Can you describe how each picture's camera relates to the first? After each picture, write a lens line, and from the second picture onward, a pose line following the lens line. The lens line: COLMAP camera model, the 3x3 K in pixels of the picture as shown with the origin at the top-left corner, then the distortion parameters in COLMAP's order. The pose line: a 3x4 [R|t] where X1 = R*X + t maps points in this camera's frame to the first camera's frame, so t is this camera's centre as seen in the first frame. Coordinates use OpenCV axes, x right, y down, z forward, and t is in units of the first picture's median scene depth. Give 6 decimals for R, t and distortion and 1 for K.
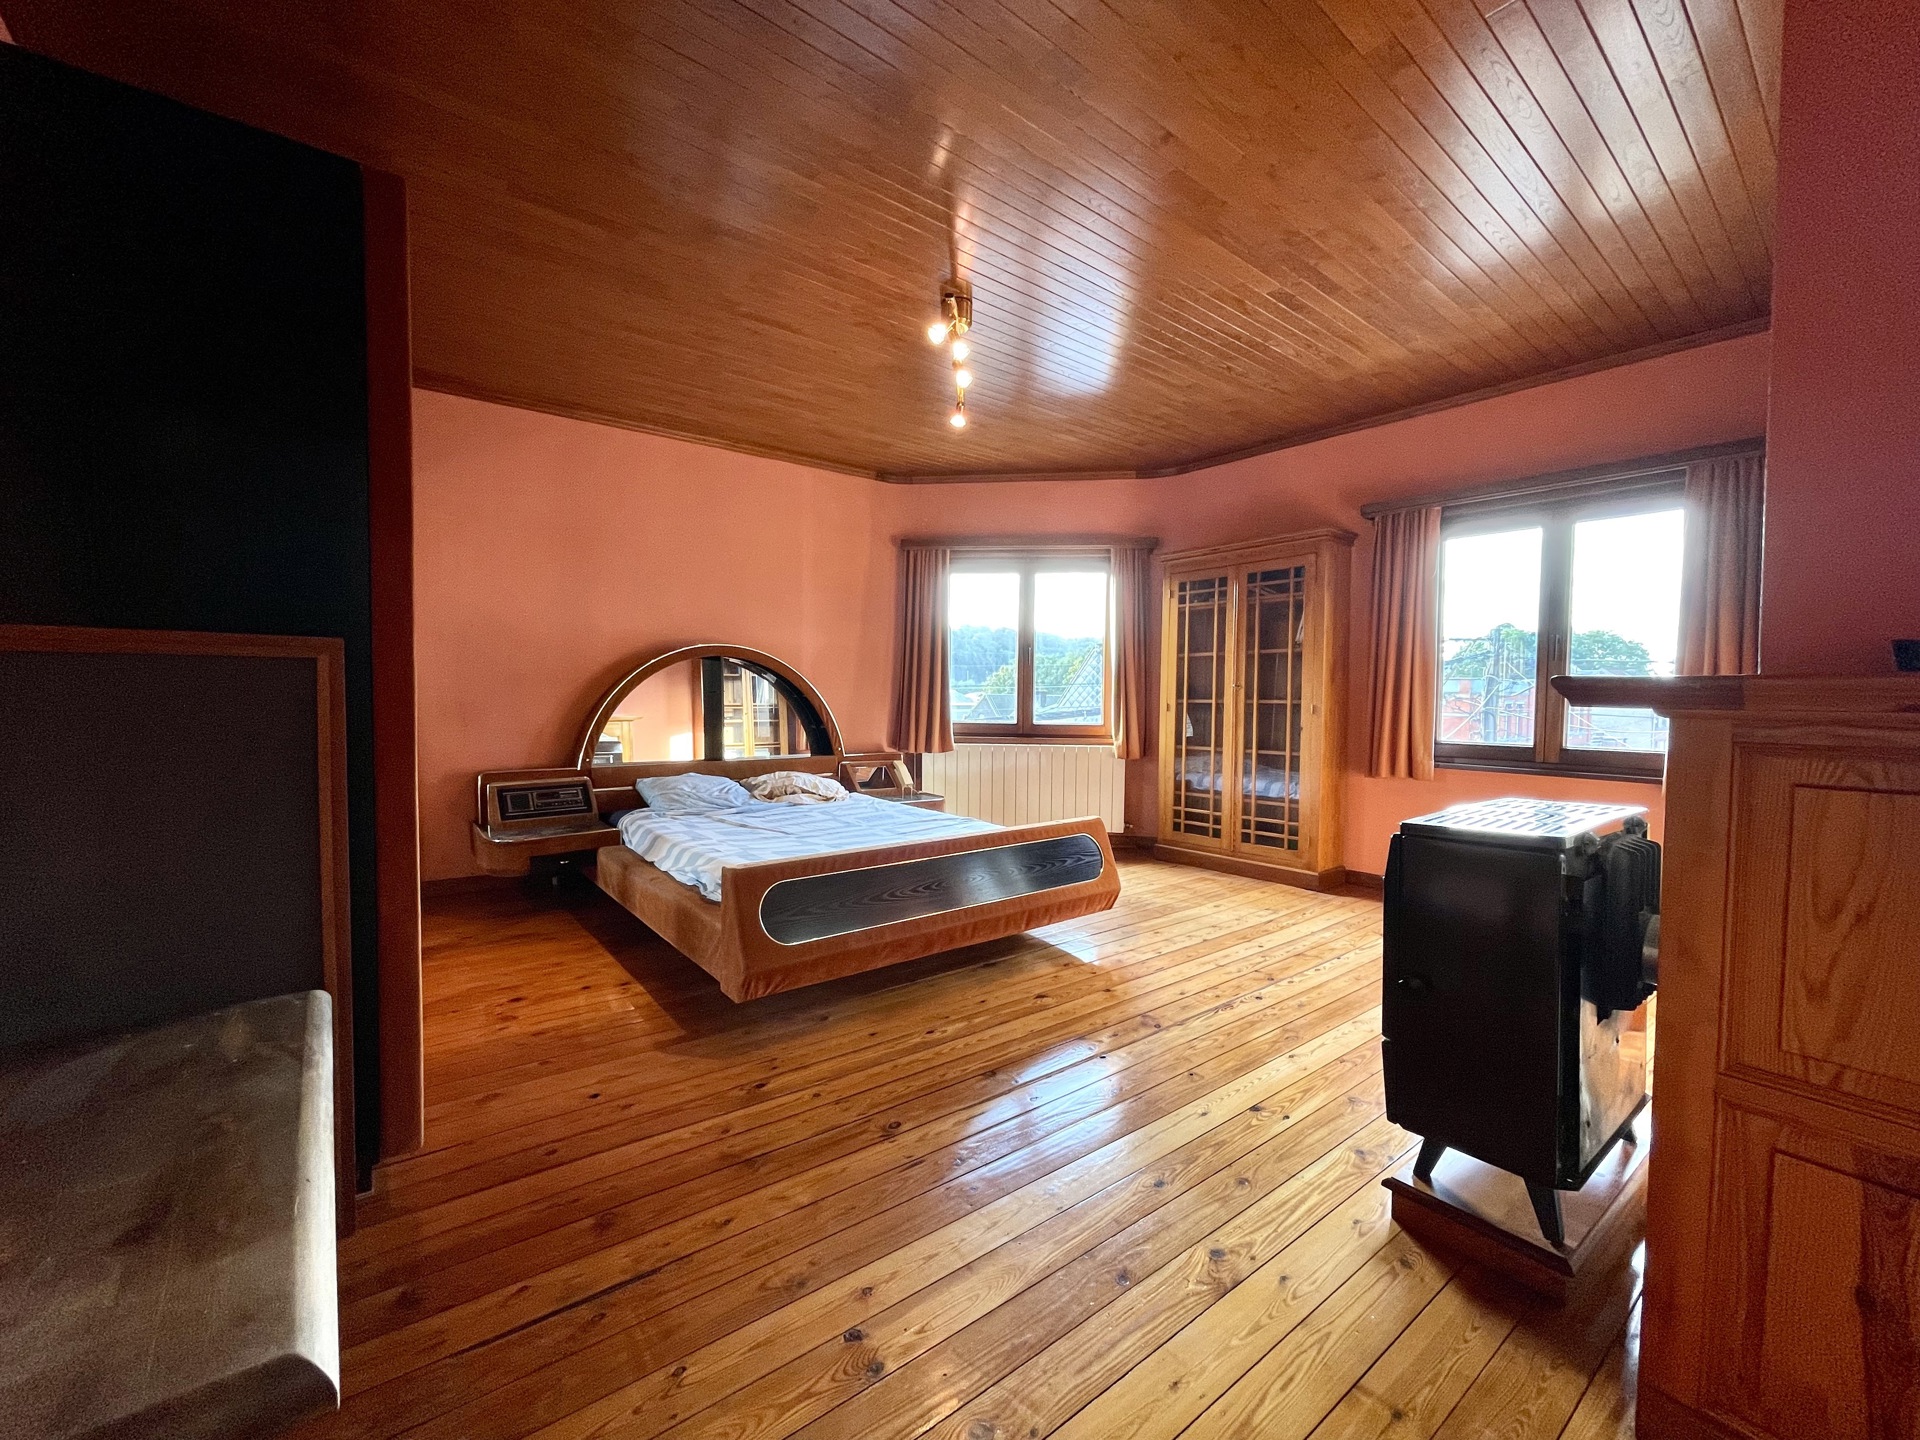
lens RADIAL K [[772.3, 0, 945.8], [0, 772.3, 719.3], [0, 0, 1]] dist [-0.001426, 0.000184]
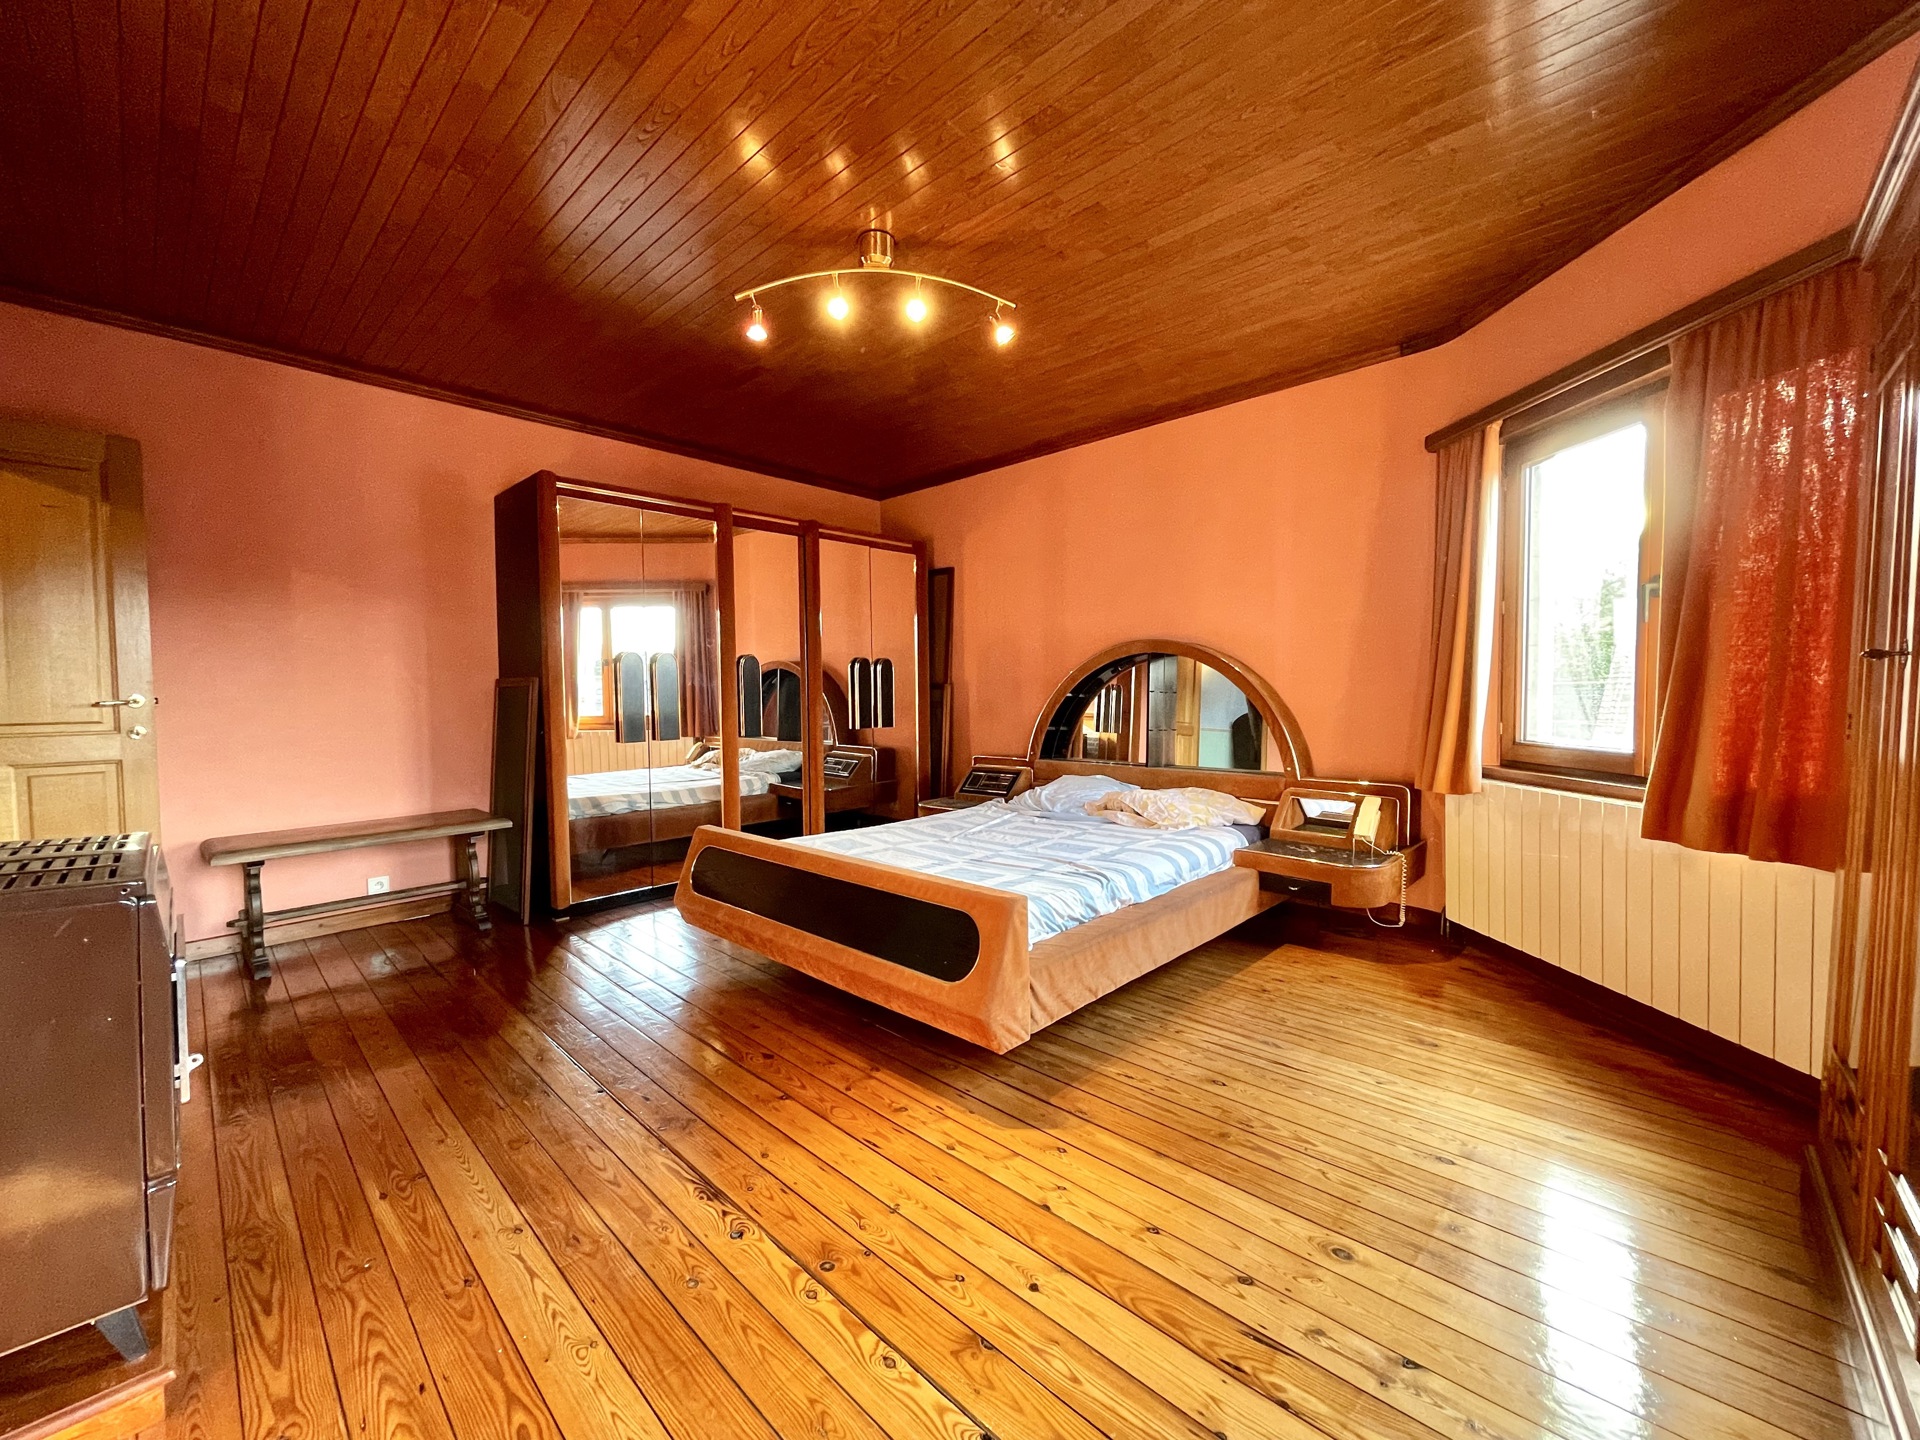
lens RADIAL K [[772.3, 0, 945.3], [0, 772.3, 724.1], [0, 0, 1]] dist [-0.001426, 0.000184]
pose [[0.141590, 0.033174, -0.989369, 0.838824], [-0.022161, 0.999294, 0.030335, -0.029193], [0.989677, 0.017631, 0.142226, 0.915341]]
